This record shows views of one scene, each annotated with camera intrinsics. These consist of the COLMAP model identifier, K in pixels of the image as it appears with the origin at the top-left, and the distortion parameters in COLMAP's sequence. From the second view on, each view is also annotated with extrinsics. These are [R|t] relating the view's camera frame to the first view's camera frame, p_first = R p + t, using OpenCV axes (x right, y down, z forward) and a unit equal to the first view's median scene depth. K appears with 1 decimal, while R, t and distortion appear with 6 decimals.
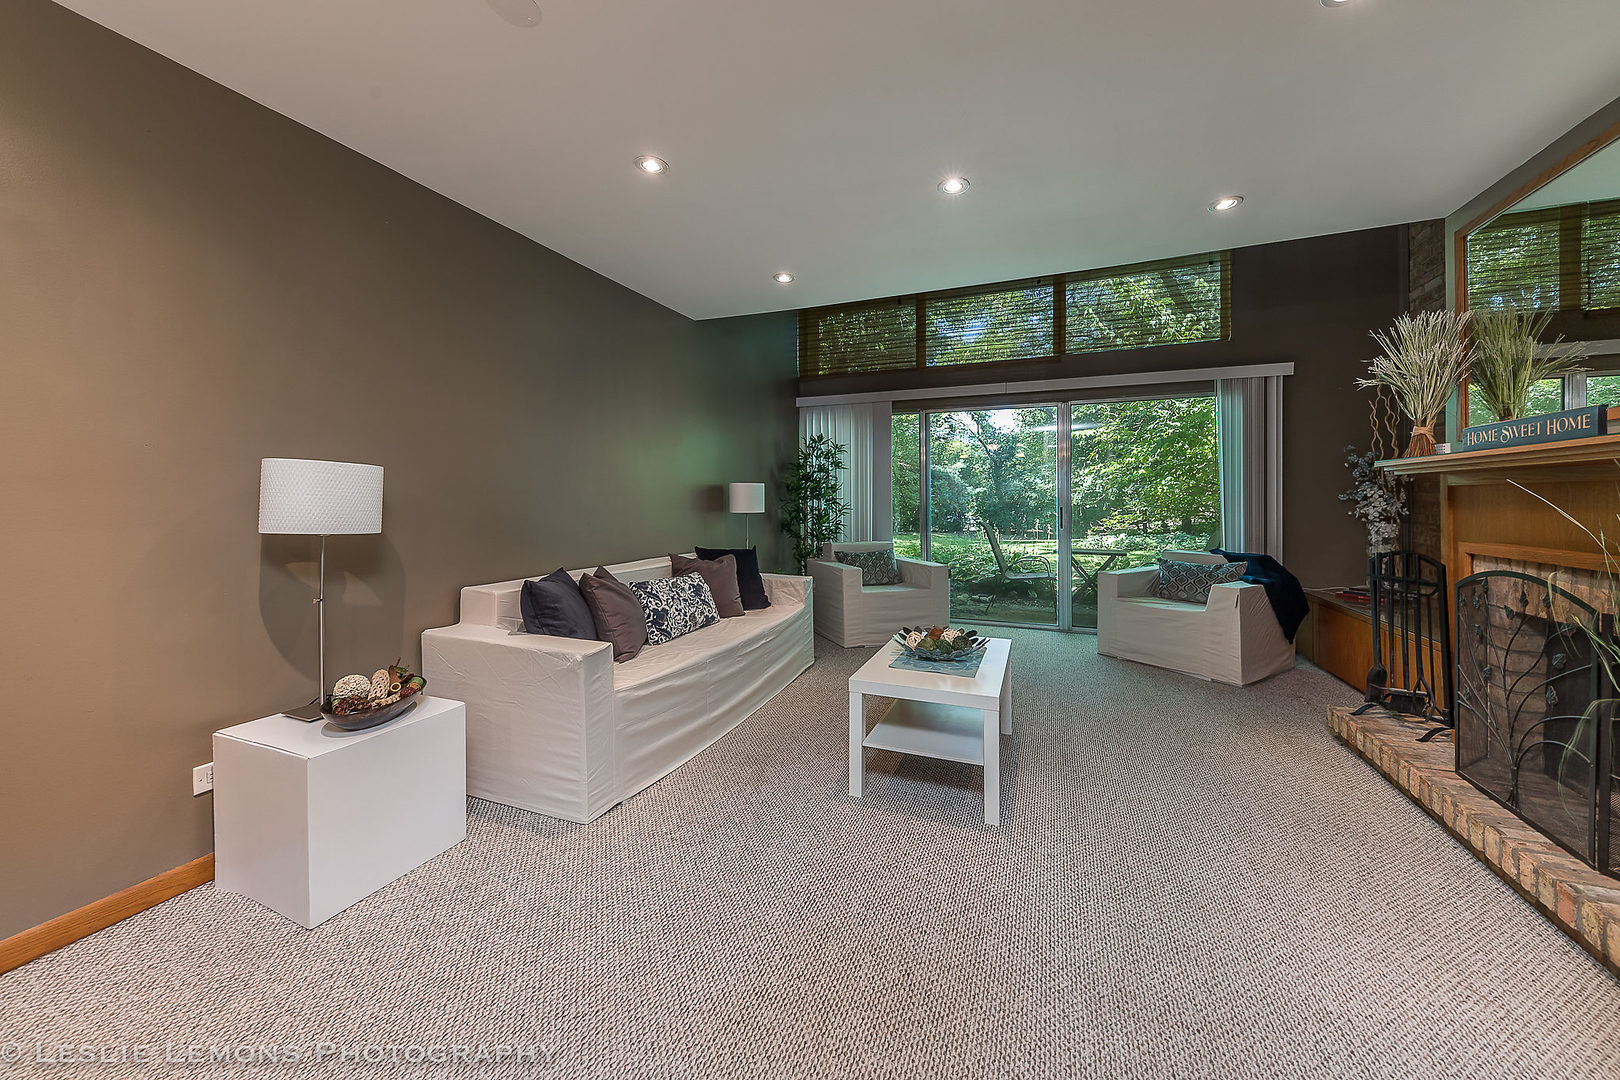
lens RADIAL K [[608.0, 0, 793.3], [0, 608.0, 497.1], [0, 0, 1]] dist [-0.000623, -0.000290]
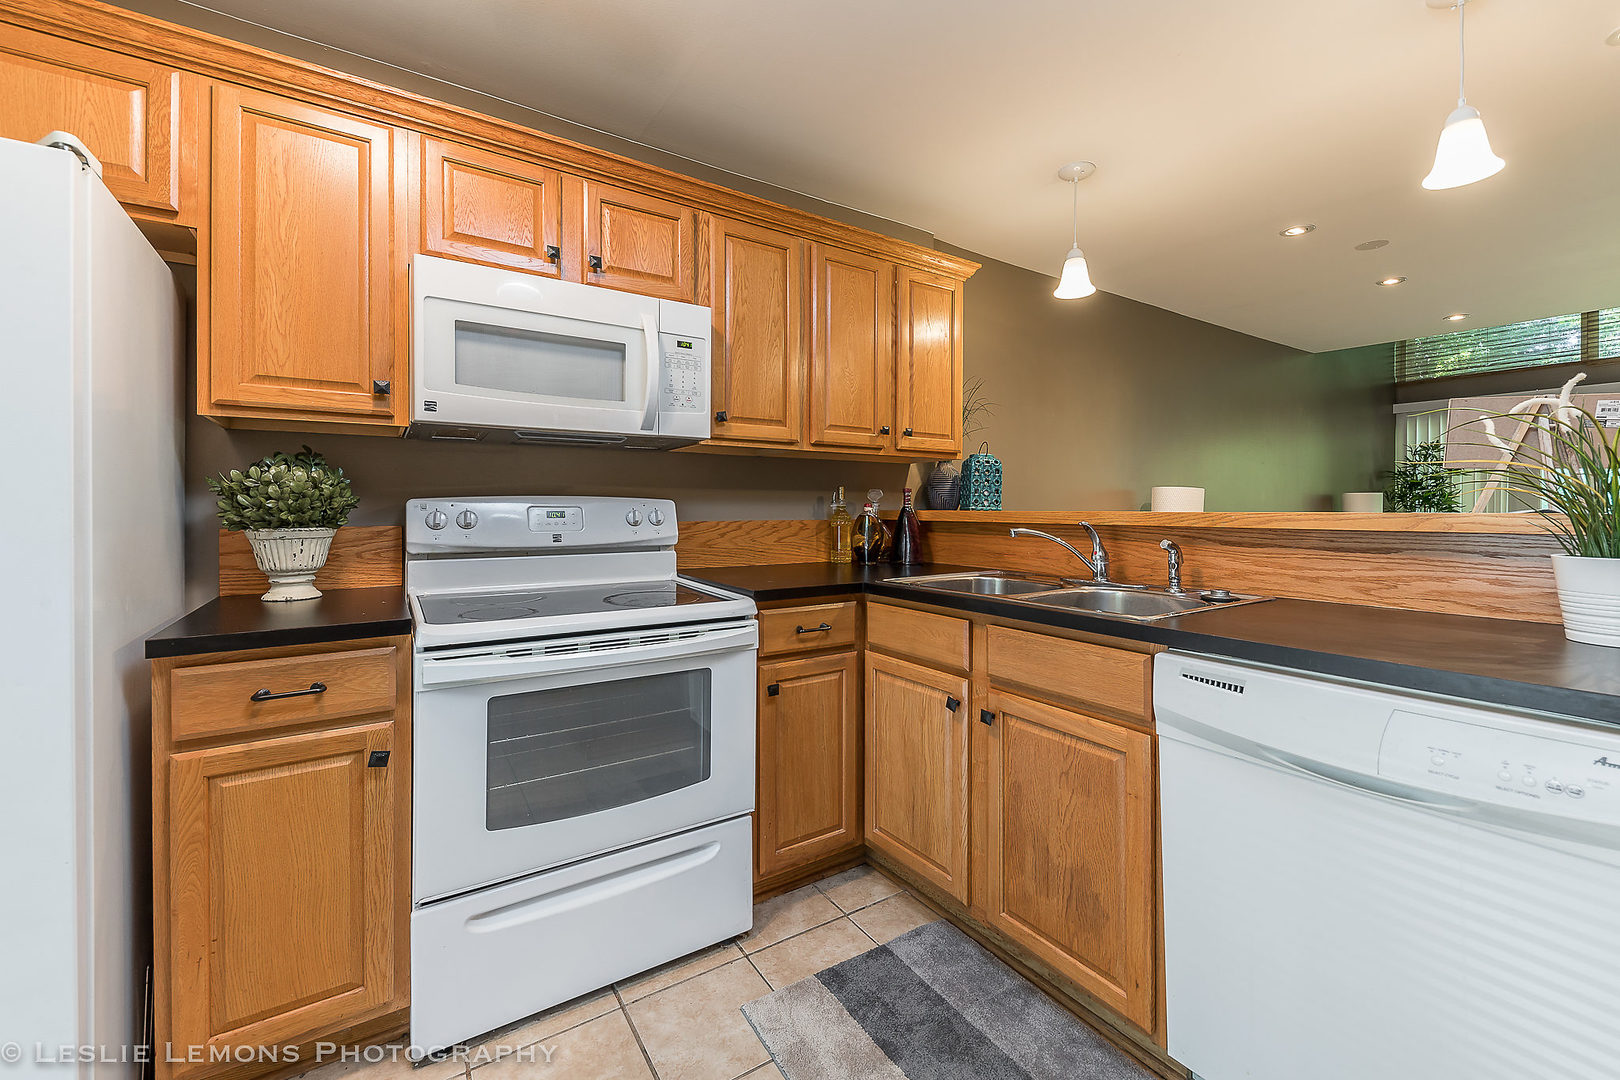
lens RADIAL K [[671.2, 0, 844.6], [0, 671.2, 509.5], [0, 0, 1]] dist [0.010276, -0.004700]
pose [[0.834377, -0.001314, -0.551192, -0.192995], [0.000010, 0.999997, -0.002369, 0.014151], [0.551194, 0.001971, 0.834375, -0.567366]]
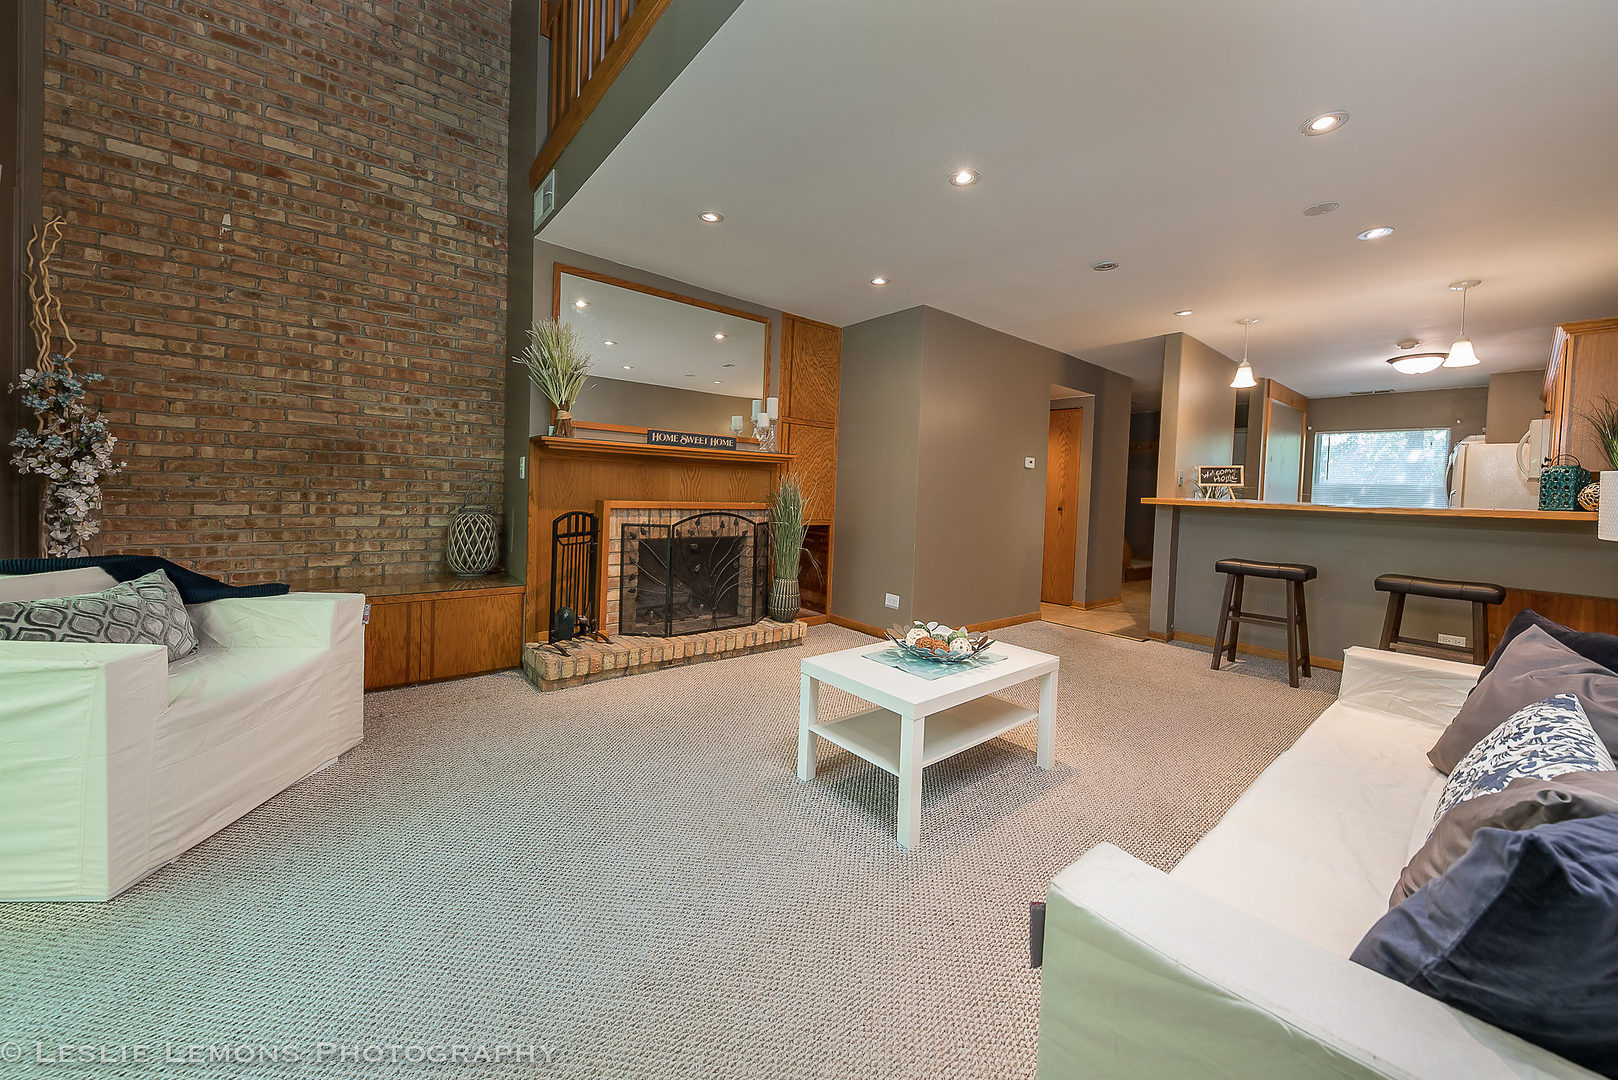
lens RADIAL K [[575.8, 0, 810.0], [0, 575.8, 509.9], [0, 0, 1]] dist [-0.001728, -0.001037]
pose [[-0.892455, -0.051161, 0.448226, 0.023572], [-0.039956, 0.998608, 0.034426, 0.016522], [-0.449363, 0.012814, -0.893257, 1.192835]]
